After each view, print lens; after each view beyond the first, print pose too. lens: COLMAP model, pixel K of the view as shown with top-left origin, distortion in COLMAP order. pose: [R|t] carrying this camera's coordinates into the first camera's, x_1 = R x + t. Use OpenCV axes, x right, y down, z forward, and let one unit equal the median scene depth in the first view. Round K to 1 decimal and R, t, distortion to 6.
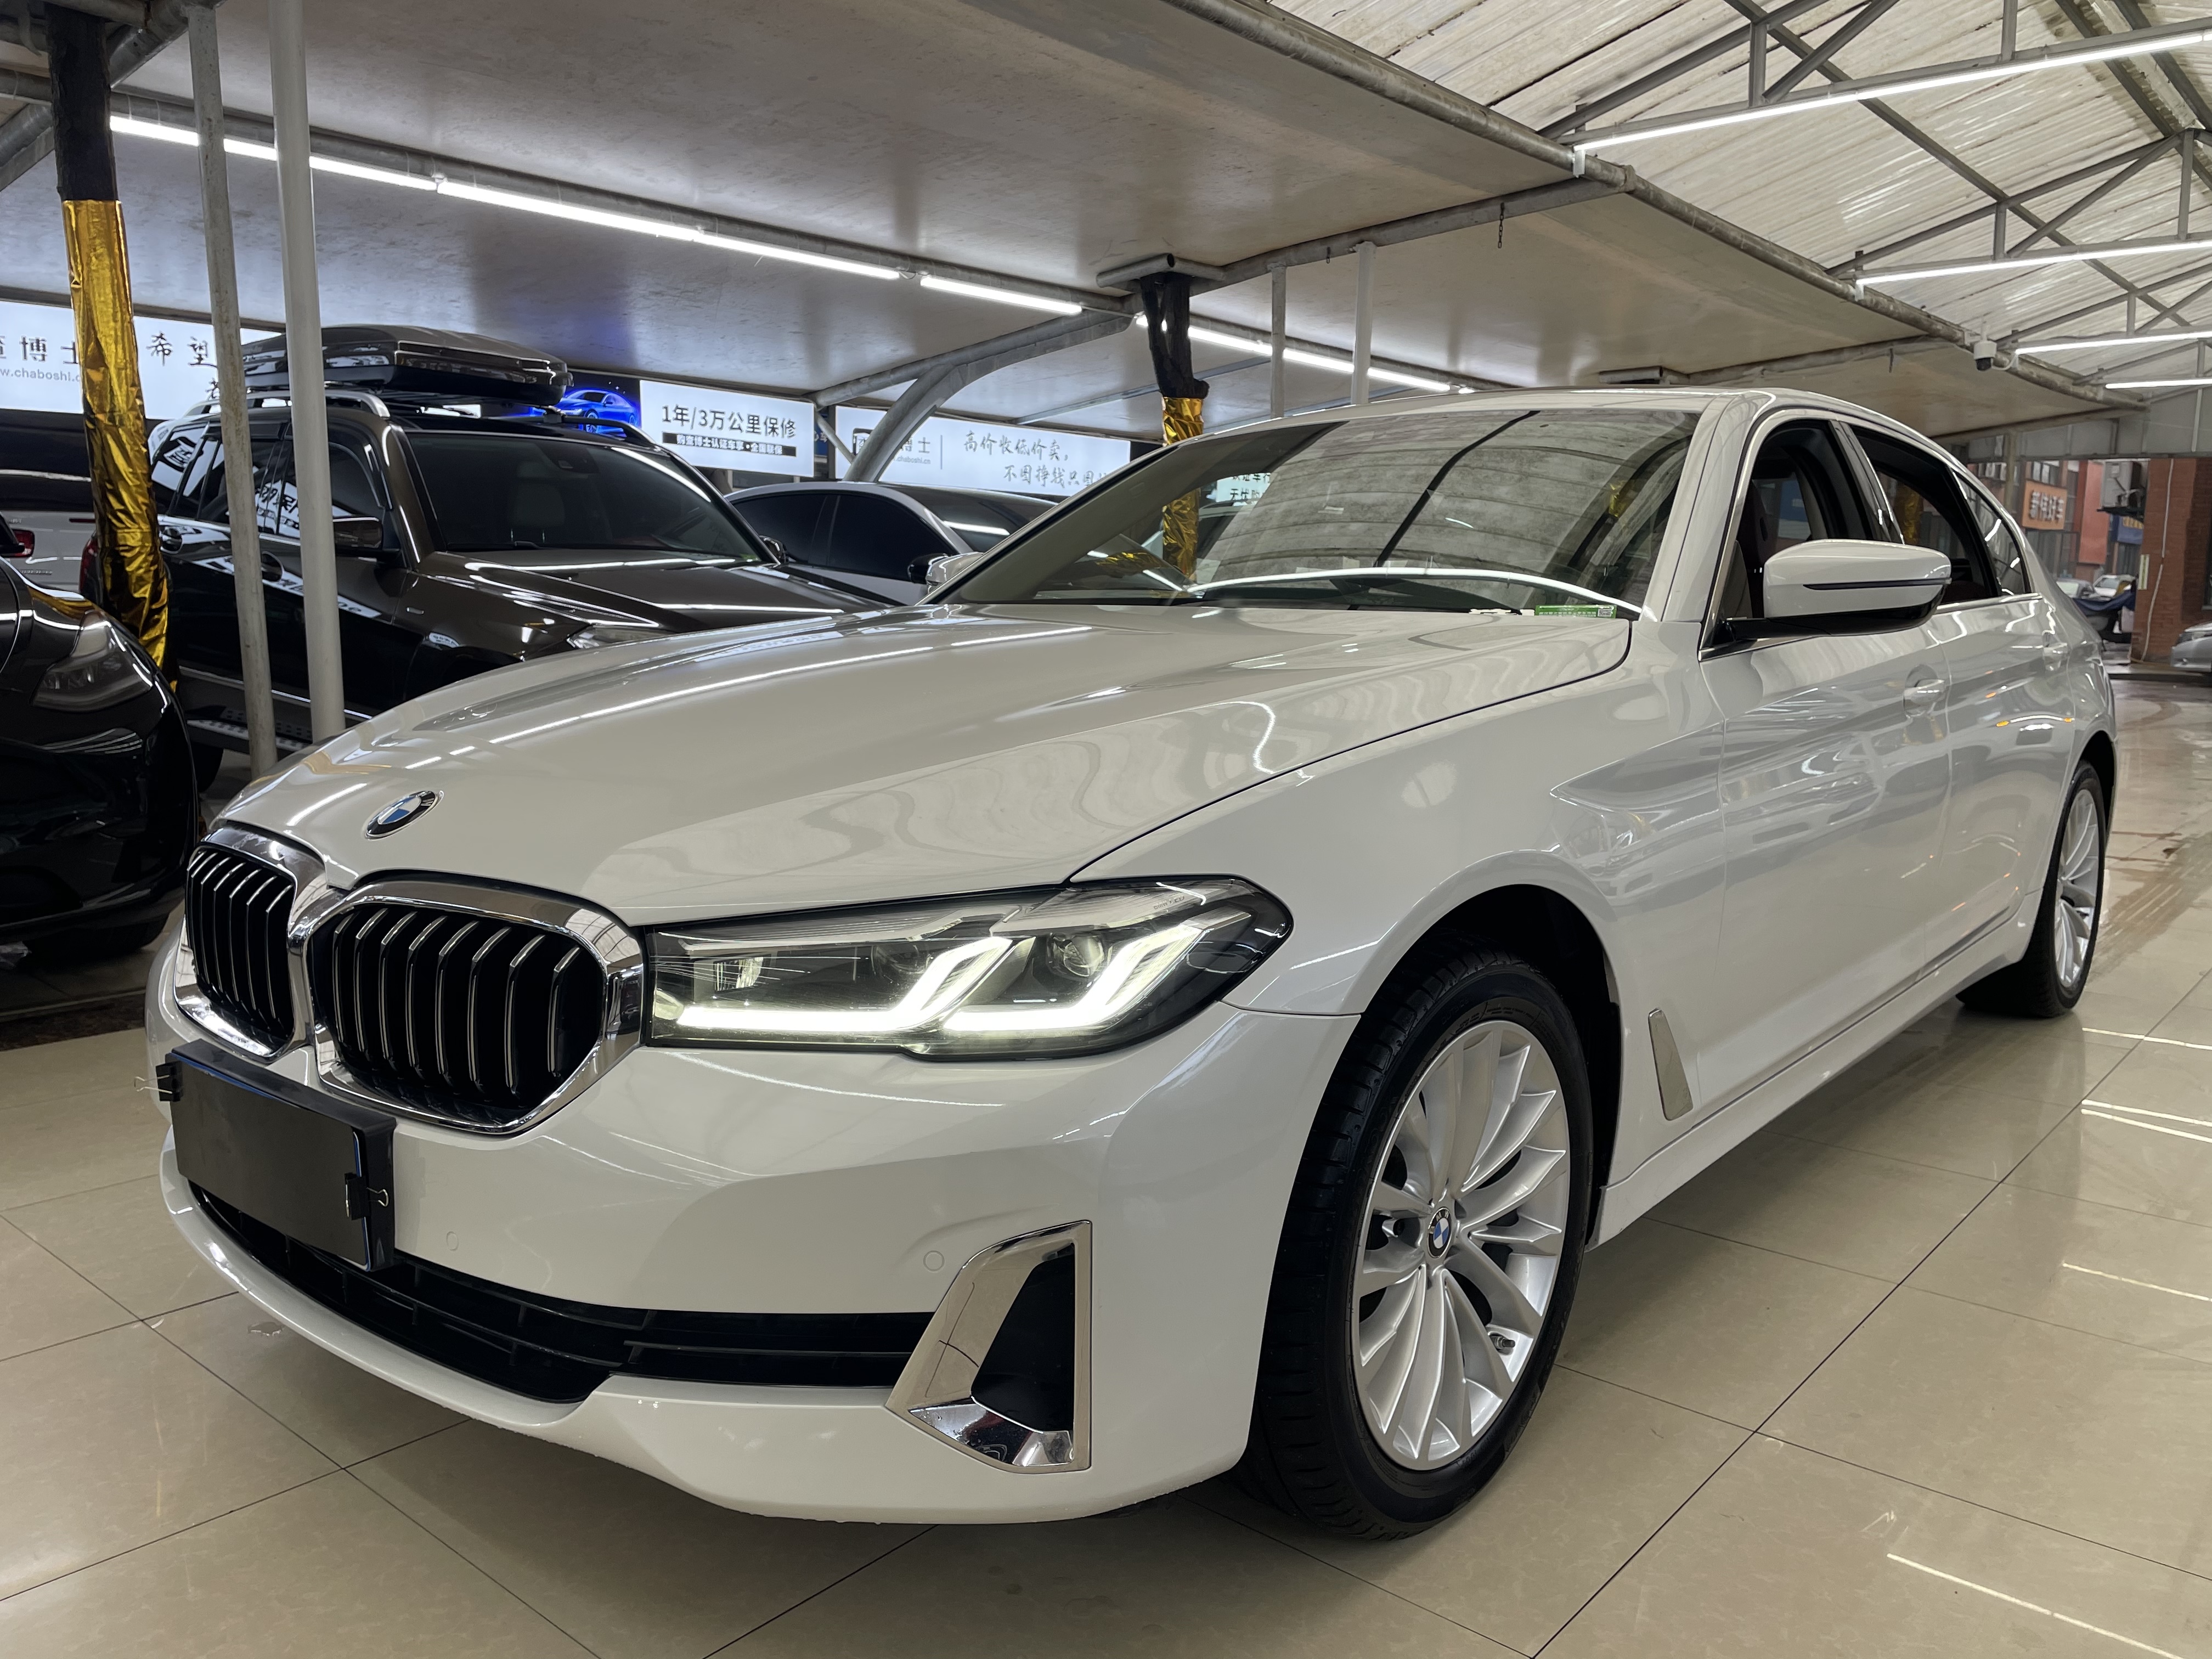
lens RADIAL K [[1658.1, 0, 1106.0], [0, 1658.1, 829.5], [0, 0, 1]] dist [0.087400, -0.106142]
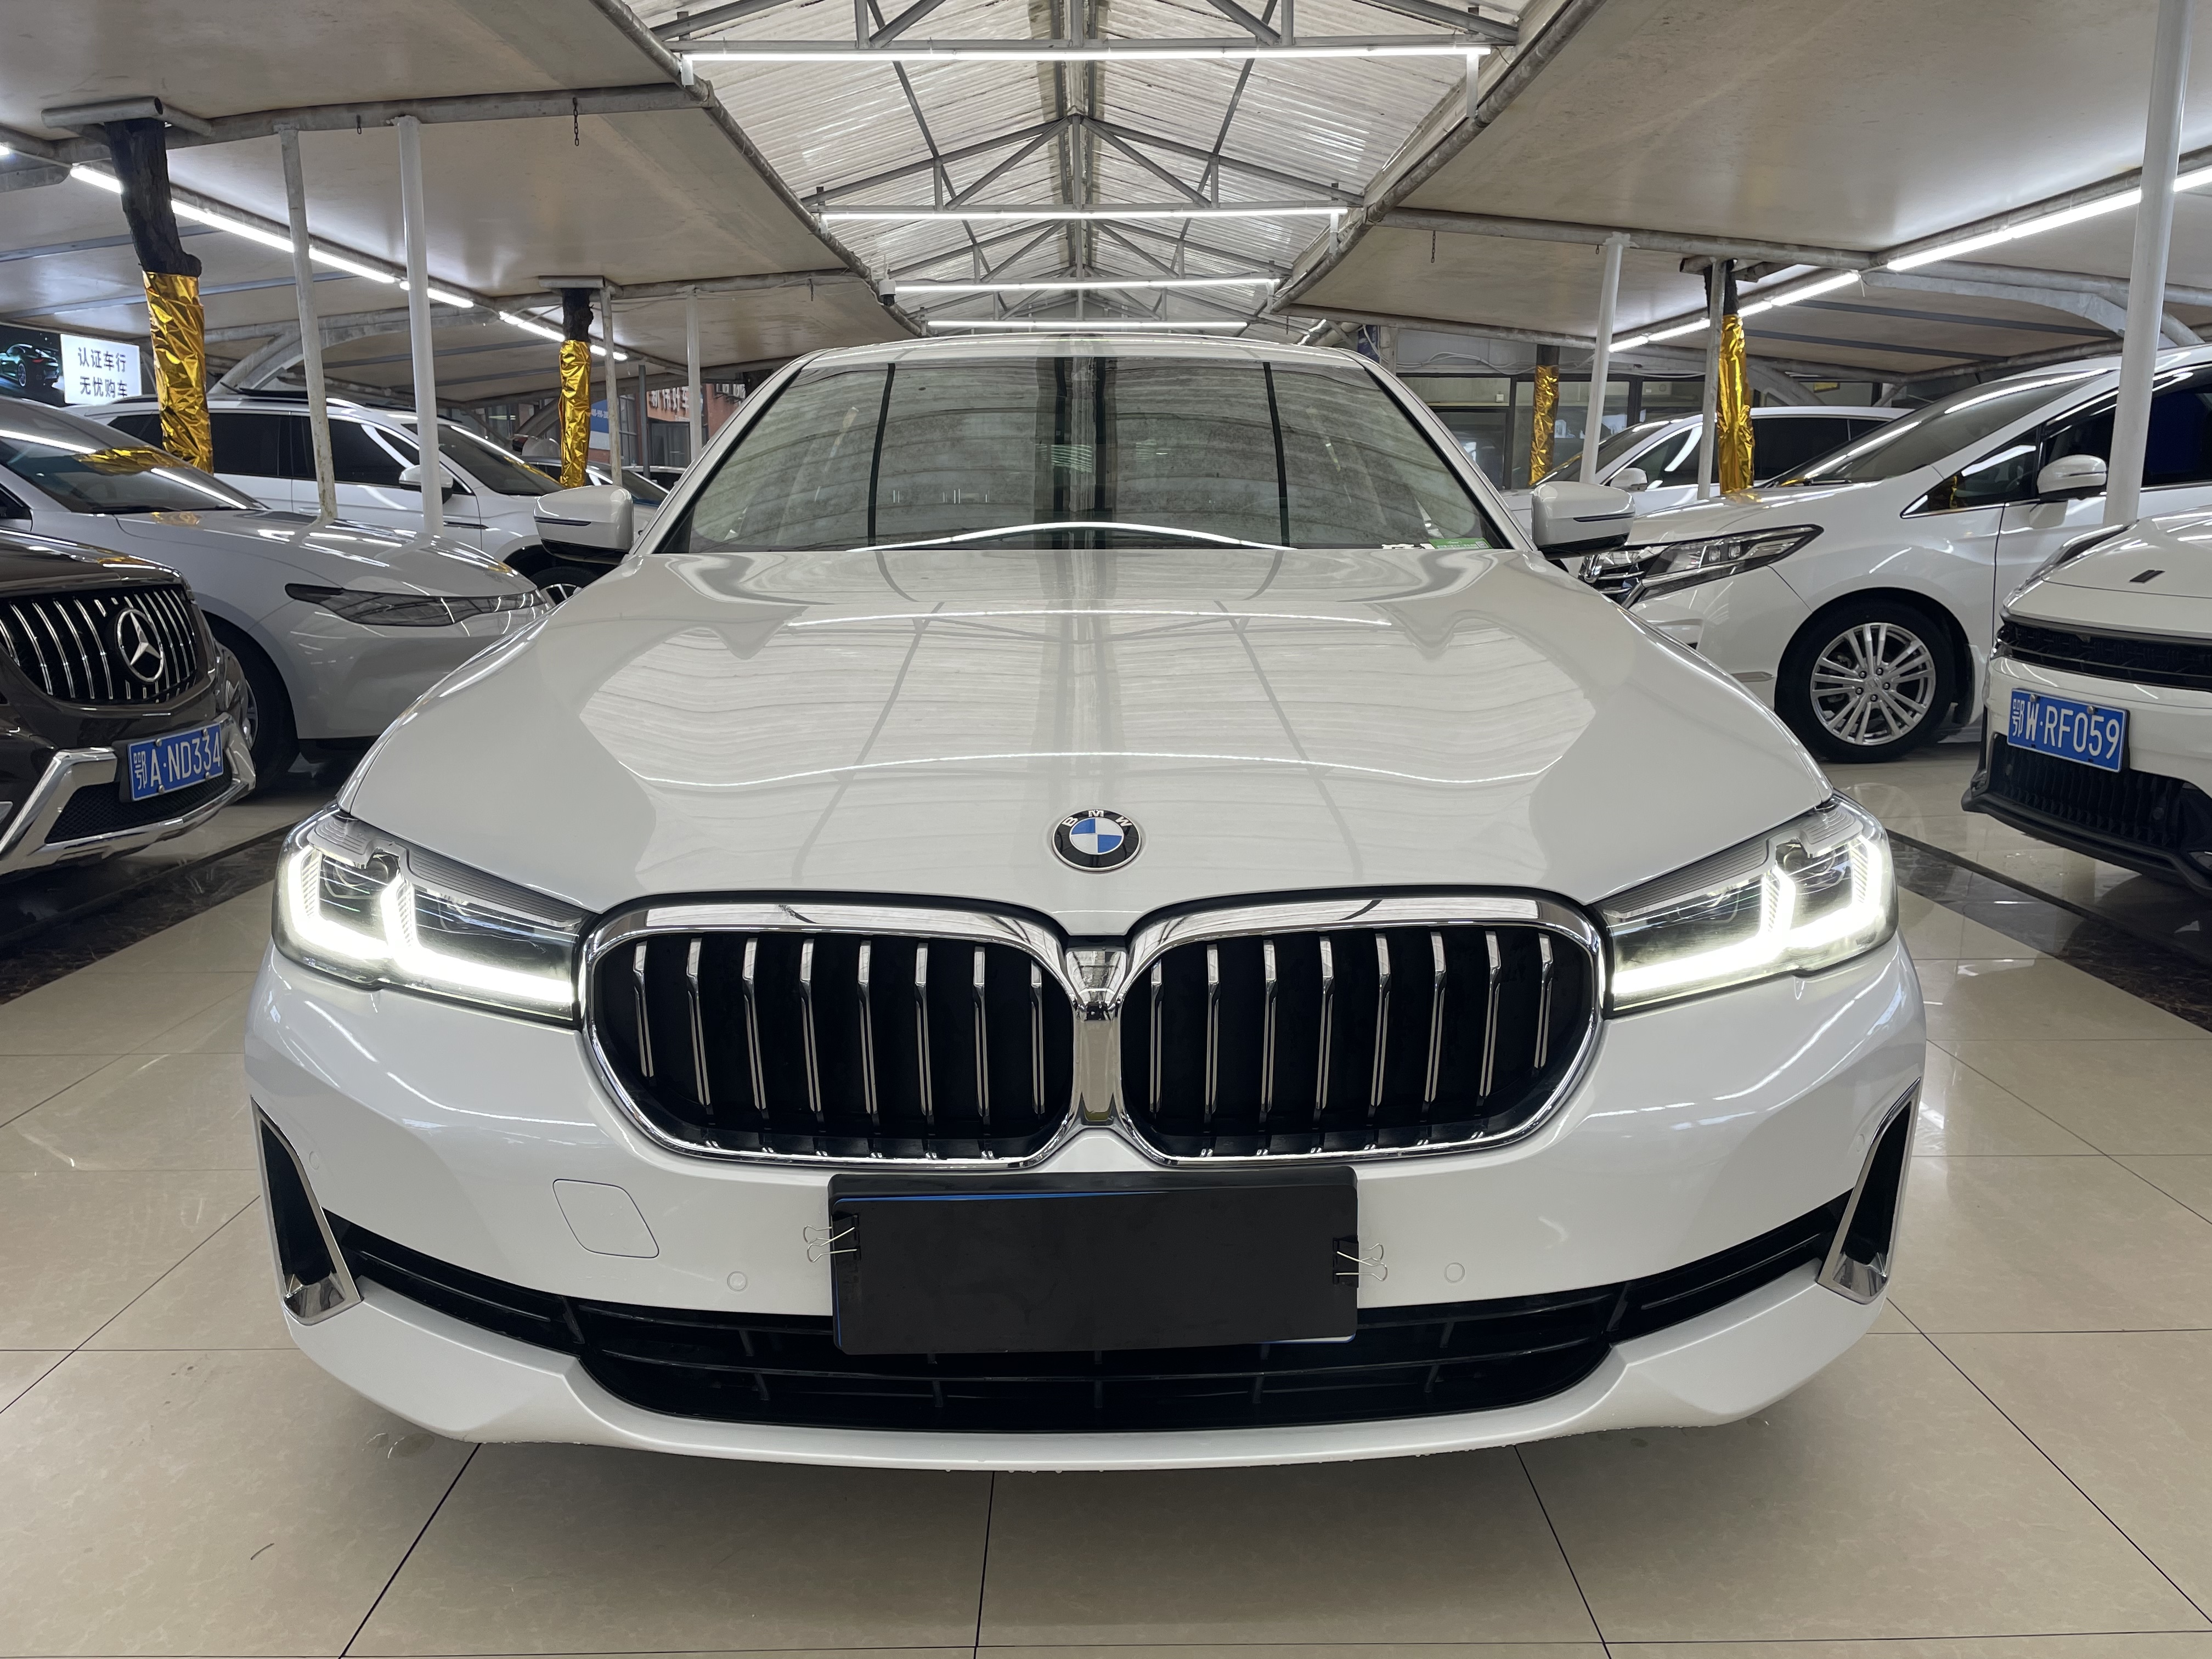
lens RADIAL K [[1658.1, 0, 1106.0], [0, 1658.1, 829.5], [0, 0, 1]] dist [0.087400, -0.106142]
pose [[0.748254, -0.141025, 0.648250, -0.192963], [0.105237, 0.990004, 0.093900, -0.018881], [-0.655012, -0.002041, 0.755616, 0.073269]]
